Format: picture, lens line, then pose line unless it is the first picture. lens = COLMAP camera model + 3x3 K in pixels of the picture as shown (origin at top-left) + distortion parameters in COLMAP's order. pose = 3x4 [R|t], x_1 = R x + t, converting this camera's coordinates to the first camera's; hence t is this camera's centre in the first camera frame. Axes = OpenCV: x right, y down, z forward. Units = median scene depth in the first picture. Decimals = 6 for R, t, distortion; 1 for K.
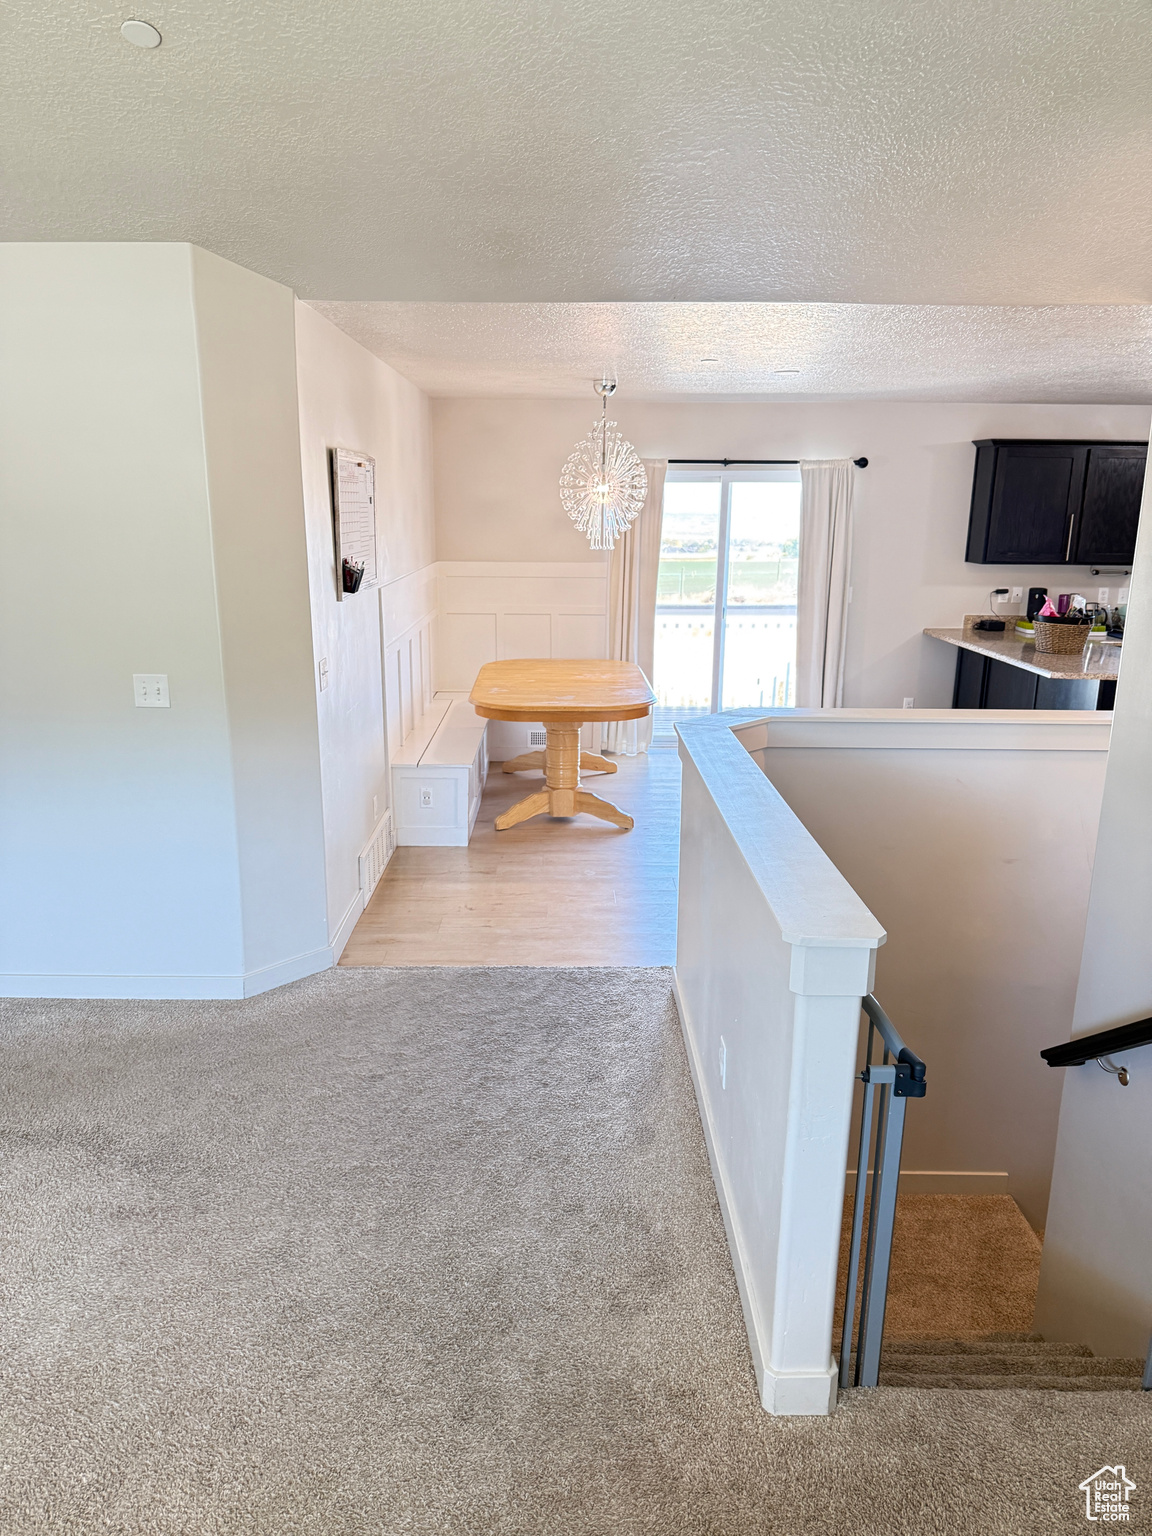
lens RADIAL K [[1086.7, 0, 571.5], [0, 1086.7, 778.8], [0, 0, 1]] dist [0.046534, -0.070540]
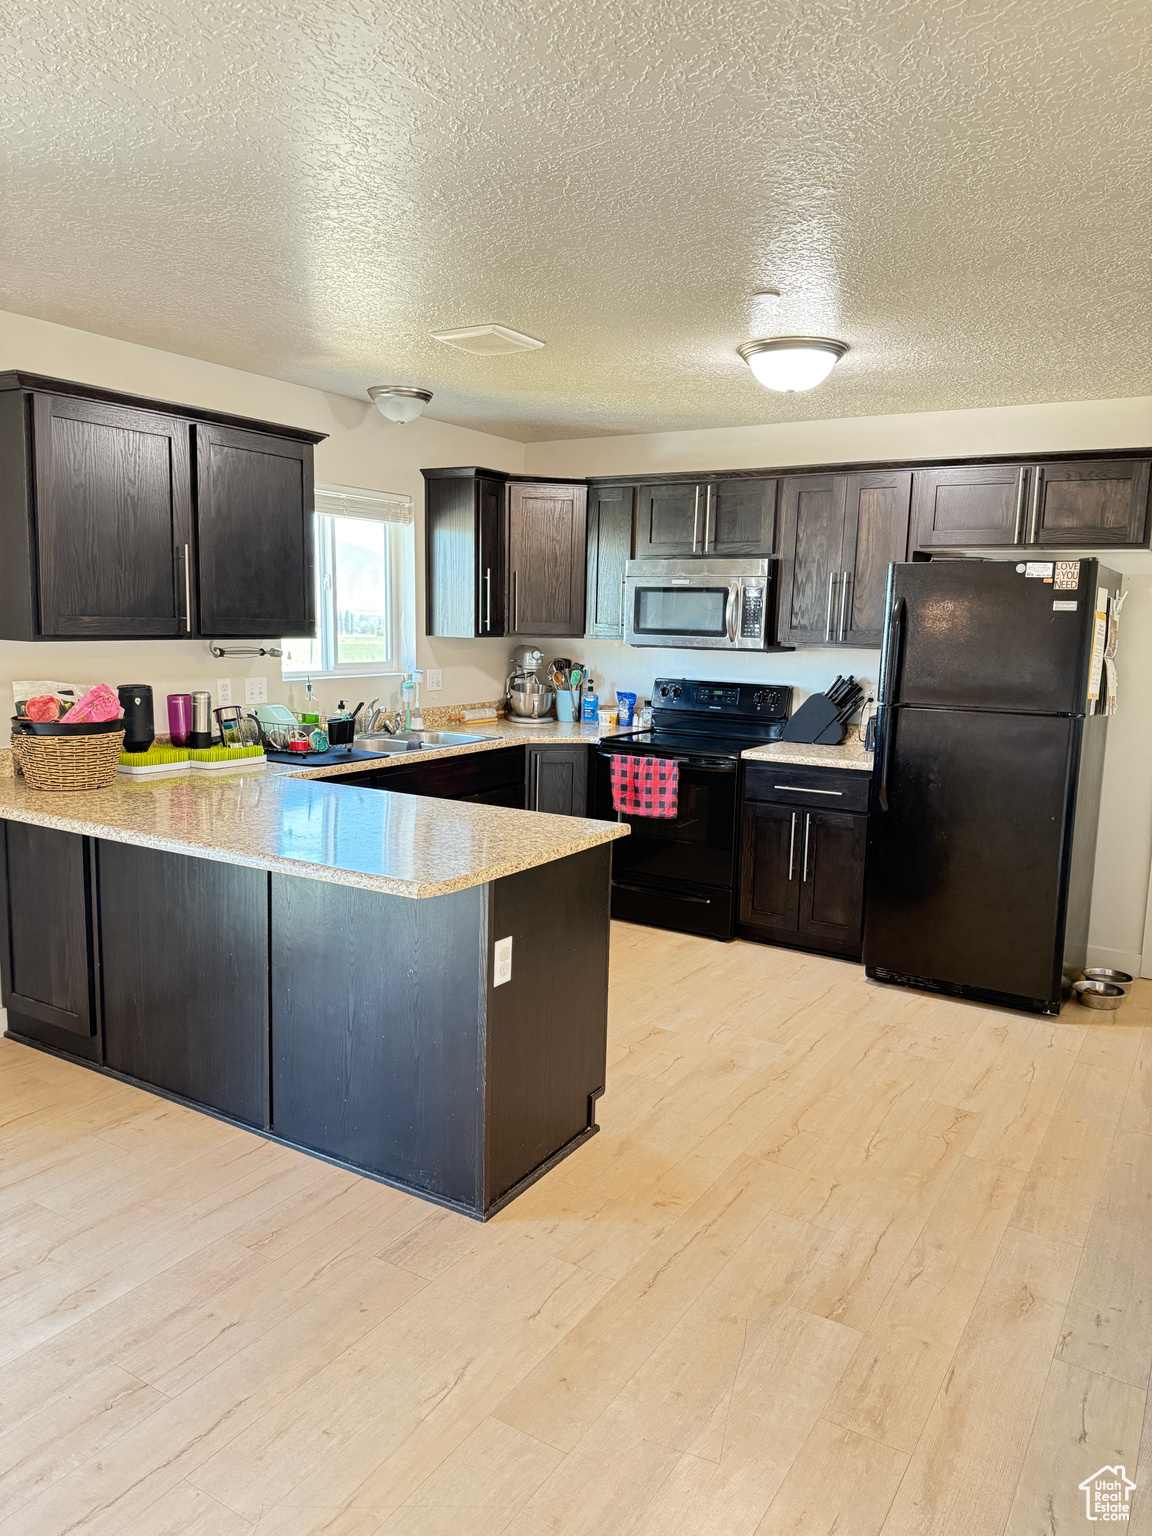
lens RADIAL K [[1086.7, 0, 571.5], [0, 1086.7, 778.8], [0, 0, 1]] dist [0.046534, -0.070540]
pose [[0.529922, -0.122665, 0.839128, 0.099901], [0.179067, 0.983359, 0.030665, -0.111434], [-0.828926, 0.134010, 0.543068, 0.563891]]
